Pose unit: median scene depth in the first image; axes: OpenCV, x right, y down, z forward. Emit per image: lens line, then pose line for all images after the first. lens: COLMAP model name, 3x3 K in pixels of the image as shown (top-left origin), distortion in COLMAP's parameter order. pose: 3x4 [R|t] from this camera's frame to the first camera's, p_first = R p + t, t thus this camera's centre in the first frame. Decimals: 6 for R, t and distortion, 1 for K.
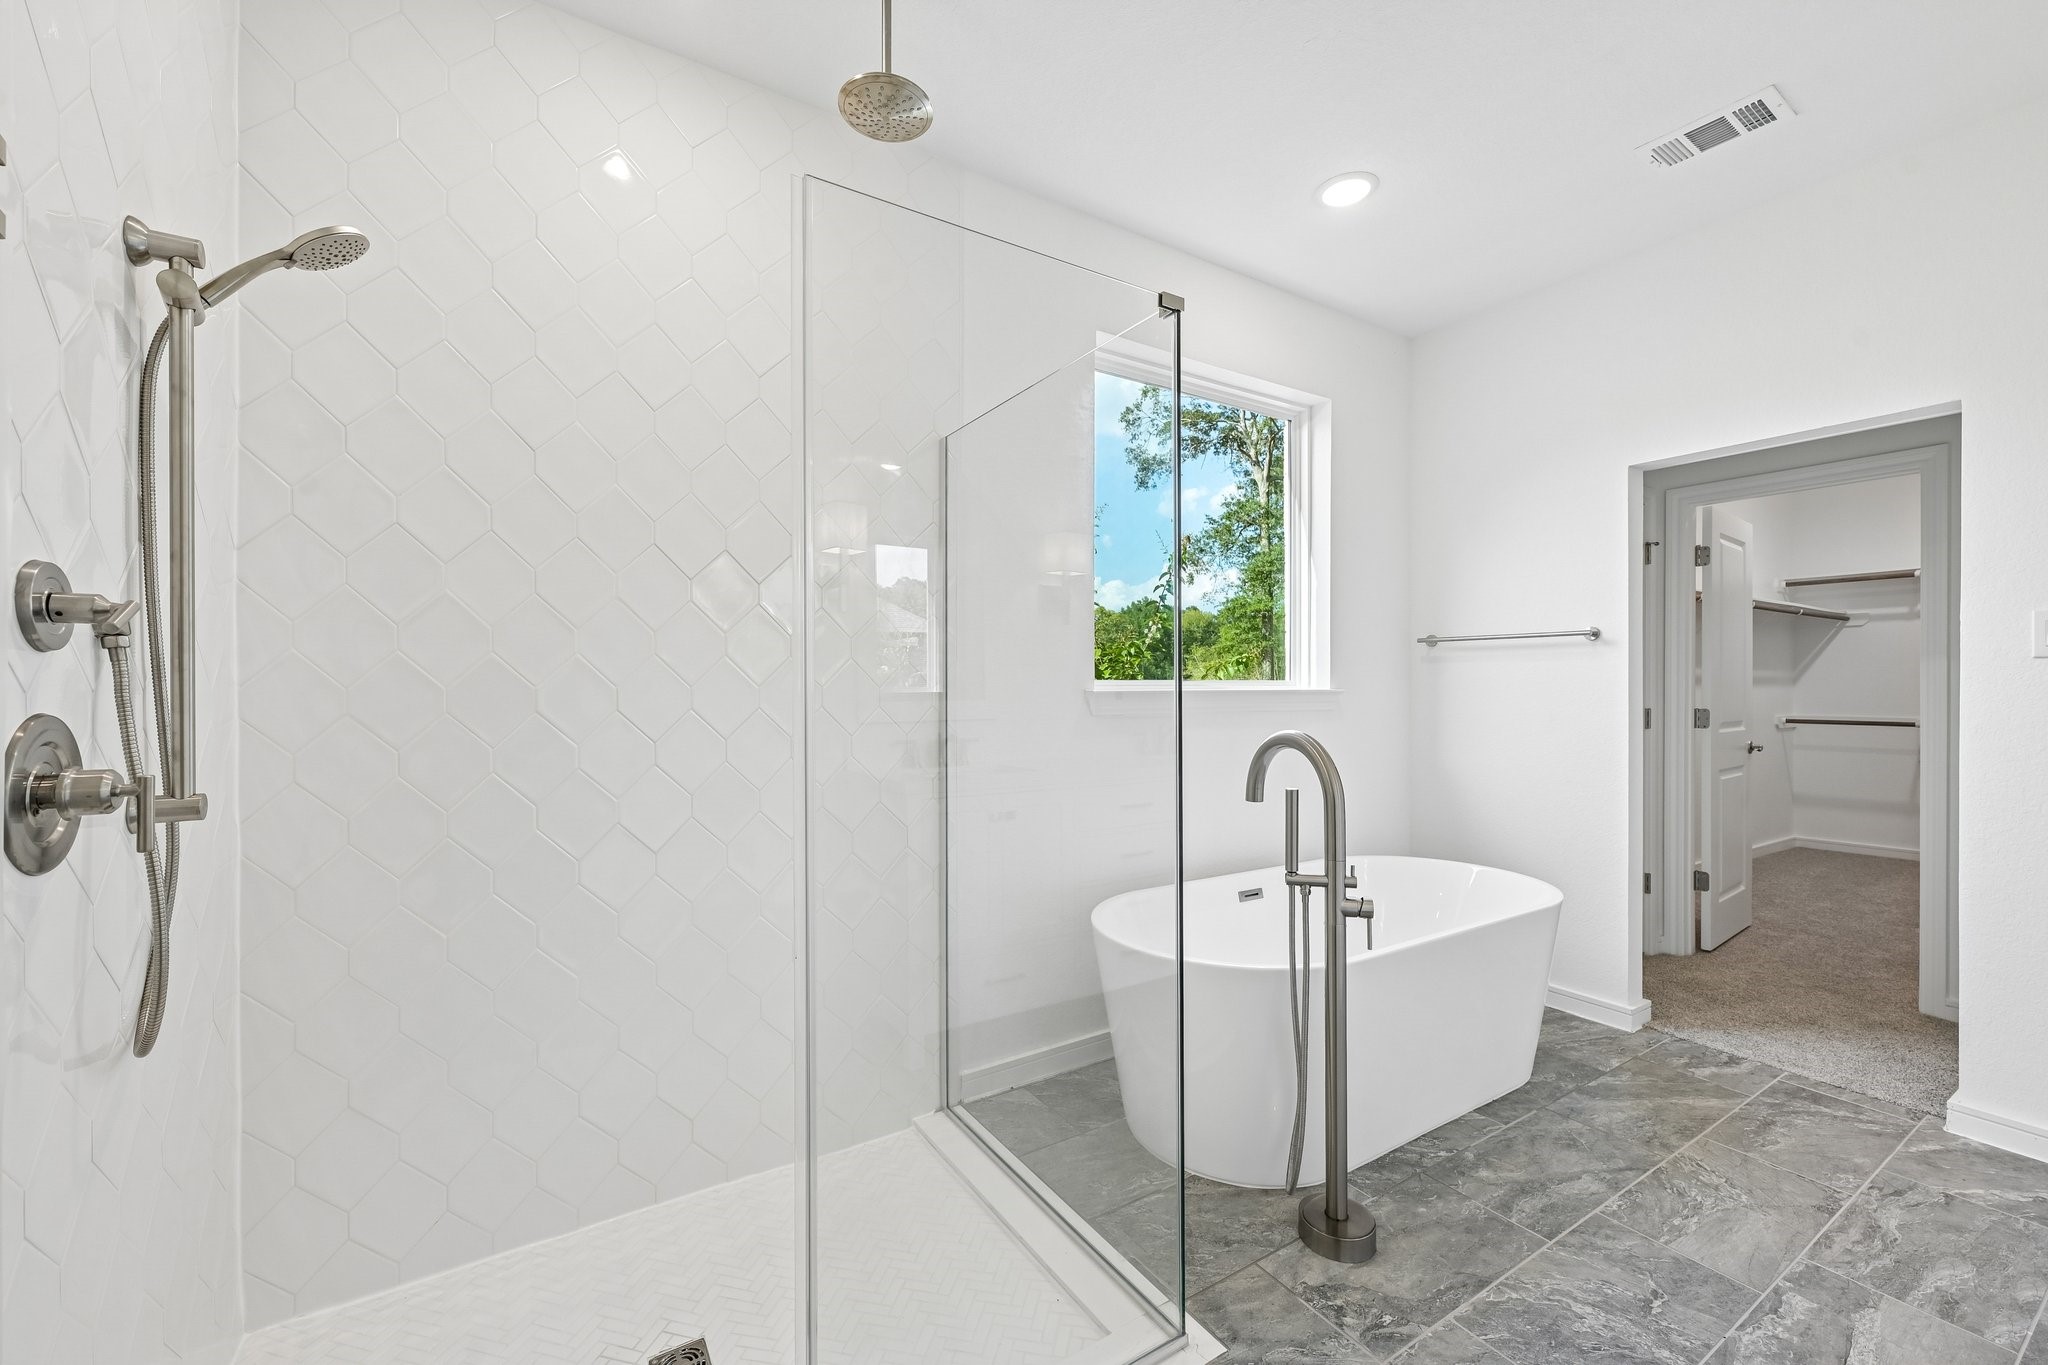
lens RADIAL K [[814.0, 0, 1022.2], [0, 814.0, 693.4], [0, 0, 1]] dist [0.001223, -0.000179]
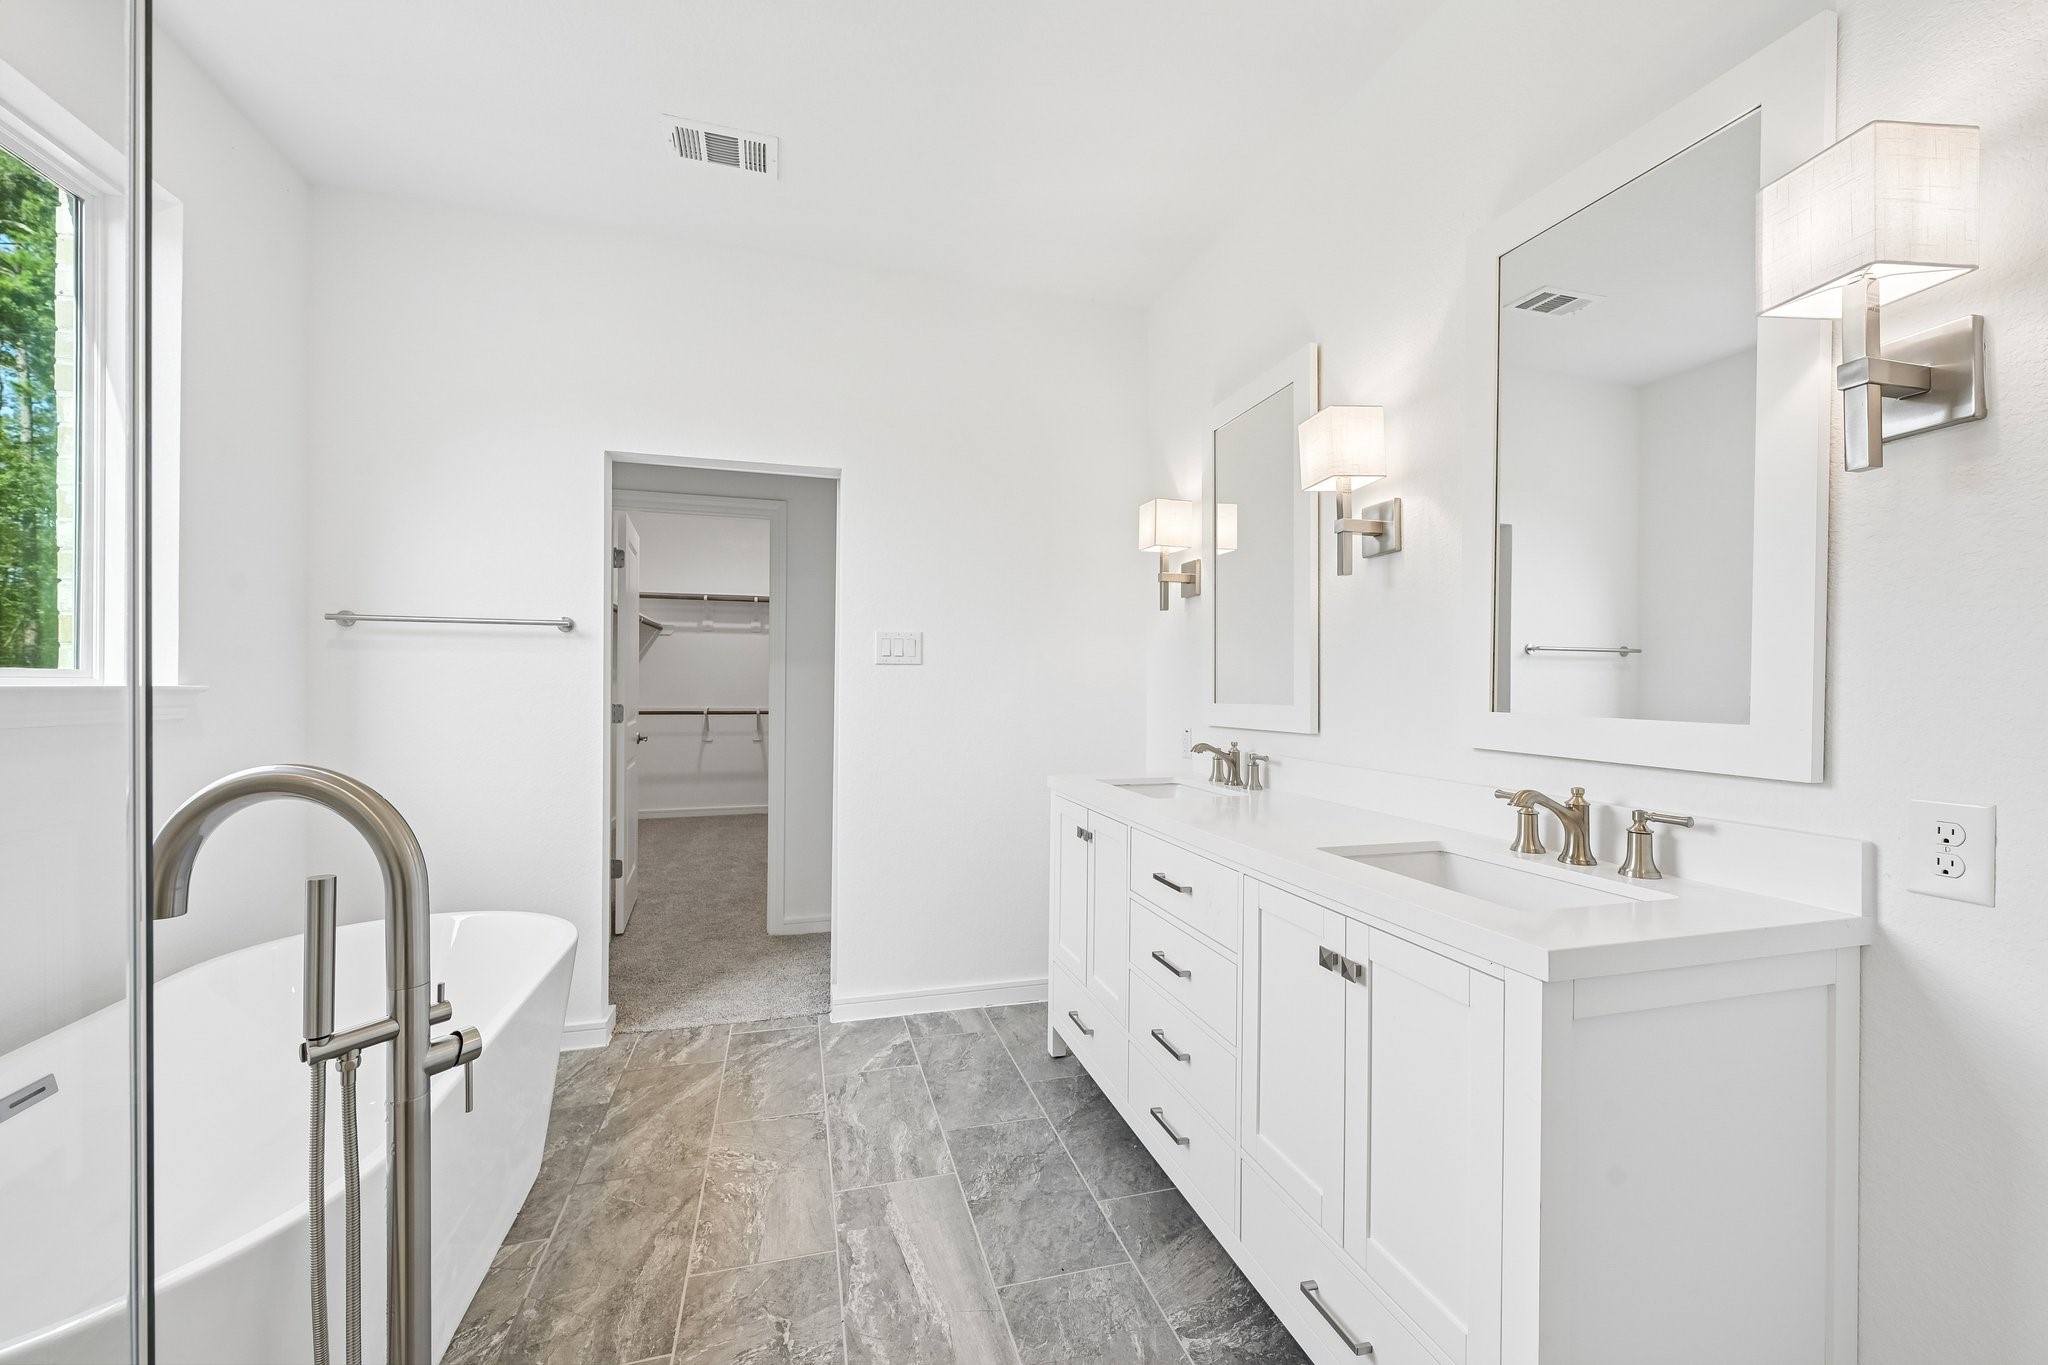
lens RADIAL K [[814.0, 0, 1044.1], [0, 814.0, 686.6], [0, 0, 1]] dist [0.001223, -0.000179]
pose [[0.275963, -0.000155, 0.961168, -0.032803], [0.002635, 0.999996, -0.000596, -0.002898], [-0.961165, 0.002697, 0.275963, 0.310835]]
